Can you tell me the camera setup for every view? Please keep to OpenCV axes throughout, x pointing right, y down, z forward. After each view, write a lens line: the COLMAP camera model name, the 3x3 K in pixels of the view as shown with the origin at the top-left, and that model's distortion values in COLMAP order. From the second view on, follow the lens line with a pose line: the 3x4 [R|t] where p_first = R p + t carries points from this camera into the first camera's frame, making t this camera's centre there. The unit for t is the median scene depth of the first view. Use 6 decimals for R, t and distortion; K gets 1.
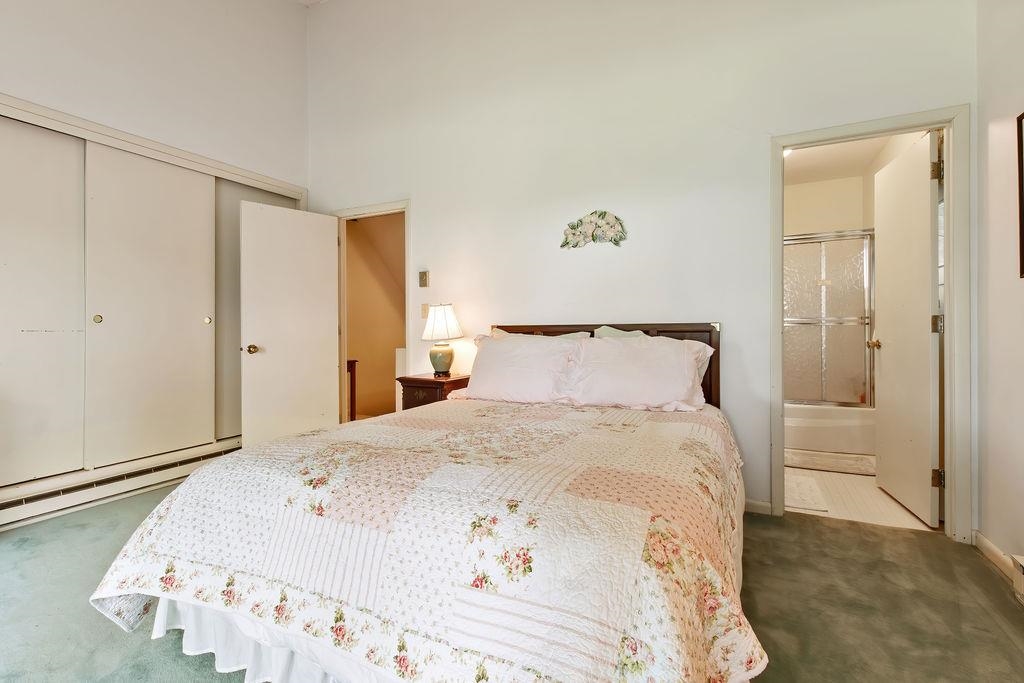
lens RADIAL K [[449.7, 0, 516.5], [0, 449.7, 331.9], [0, 0, 1]] dist [0.000736, -0.000702]
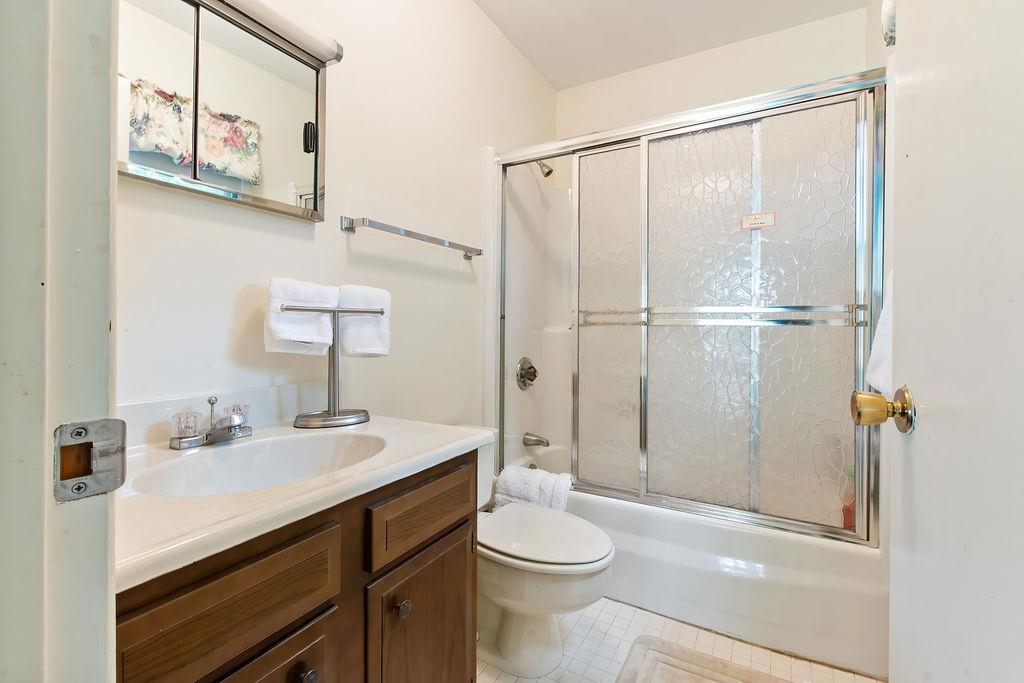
lens RADIAL K [[452.3, 0, 513.5], [0, 452.3, 337.4], [0, 0, 1]] dist [0.002882, -0.000560]
pose [[0.999994, 0.001812, -0.003062, 0.463109], [-0.001766, 0.999884, 0.015143, -0.010455], [0.003089, -0.015137, 0.999881, 0.586866]]
